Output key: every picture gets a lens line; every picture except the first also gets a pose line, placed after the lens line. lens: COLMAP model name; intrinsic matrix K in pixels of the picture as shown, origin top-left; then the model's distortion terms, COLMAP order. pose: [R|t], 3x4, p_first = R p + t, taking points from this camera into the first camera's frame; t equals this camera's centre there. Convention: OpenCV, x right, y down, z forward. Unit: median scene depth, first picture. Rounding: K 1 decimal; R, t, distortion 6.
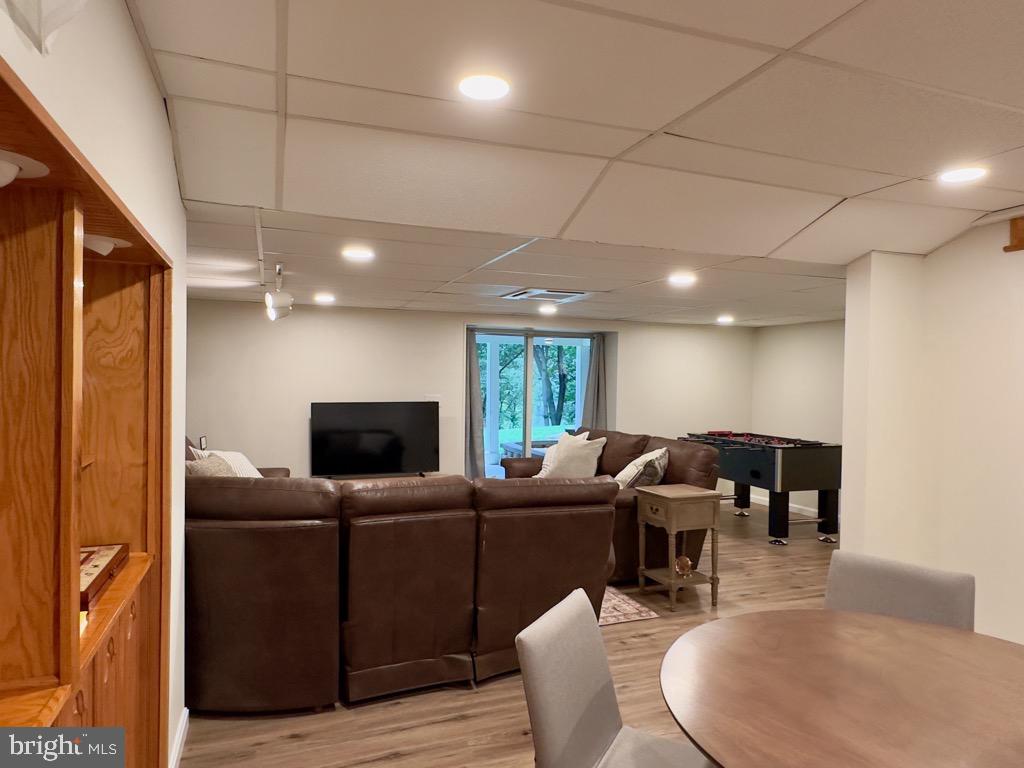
lens RADIAL K [[652.7, 0, 515.7], [0, 652.7, 392.1], [0, 0, 1]] dist [0.004497, -0.002714]
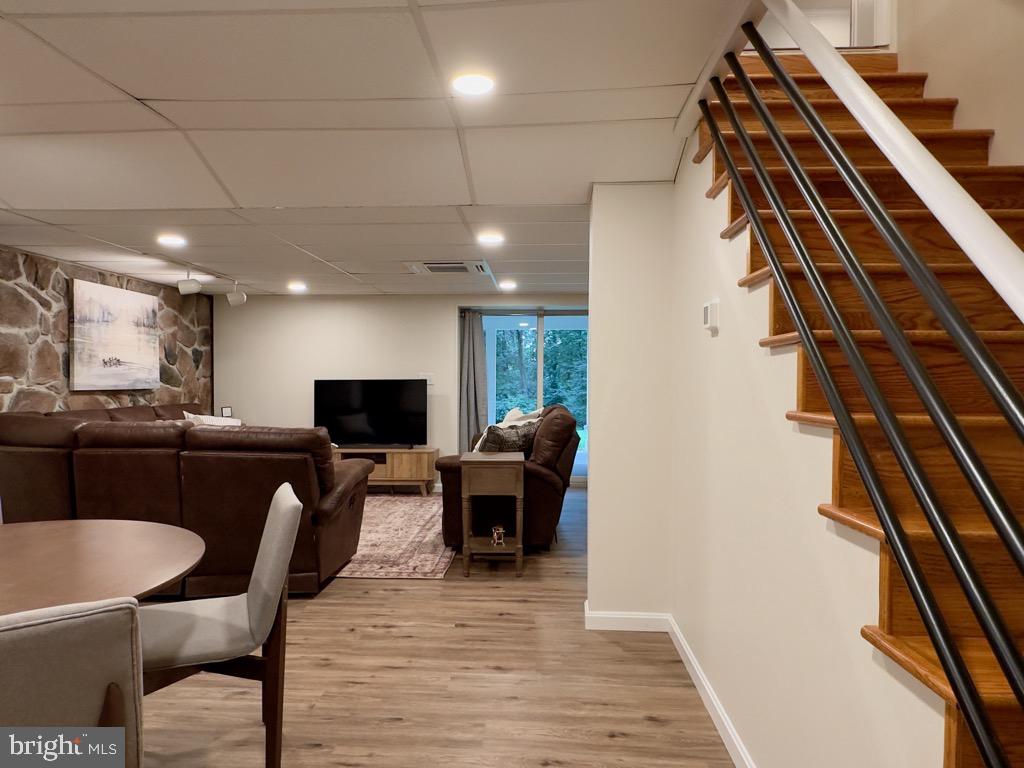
lens RADIAL K [[652.7, 0, 509.3], [0, 652.7, 389.5], [0, 0, 1]] dist [0.004497, -0.002714]
pose [[0.915224, -0.003332, -0.402933, 0.708992], [0.001010, 0.999982, -0.005976, 0.061492], [0.402945, 0.005063, 0.915210, 0.128186]]
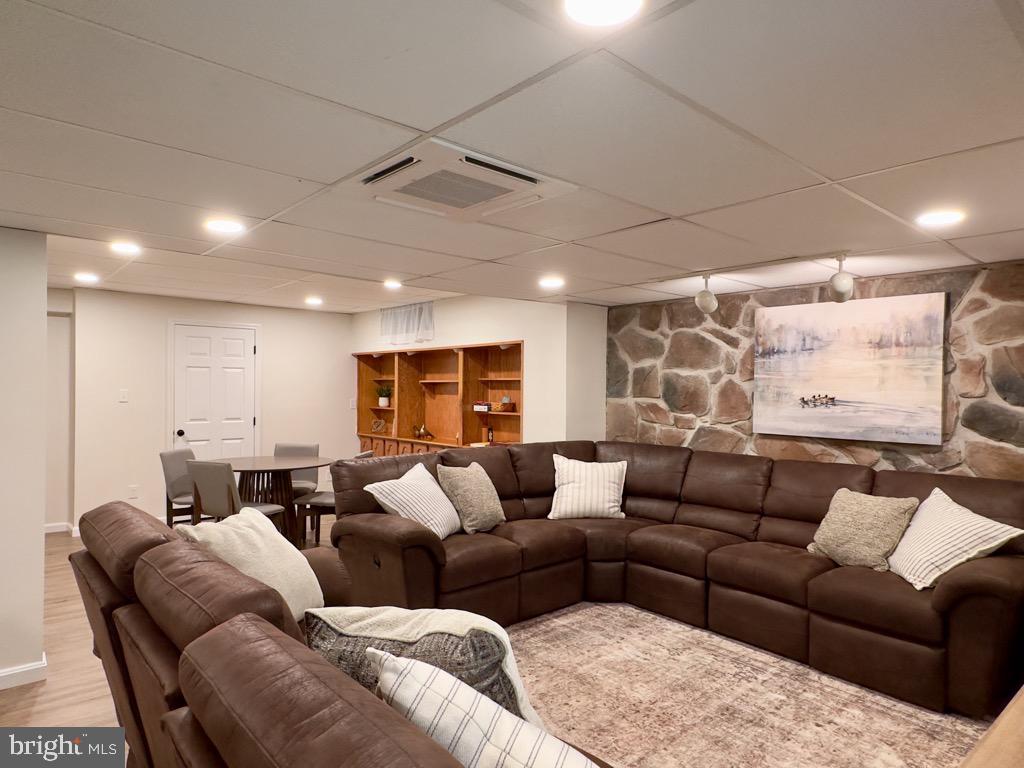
lens RADIAL K [[632.4, 0, 511.5], [0, 632.4, 388.3], [0, 0, 1]] dist [-0.003780, -0.002155]
pose [[-0.936070, -0.028975, -0.350618, 0.214117], [-0.035172, 0.999317, 0.011319, -0.019262], [0.350051, 0.022927, -0.936450, 1.813426]]
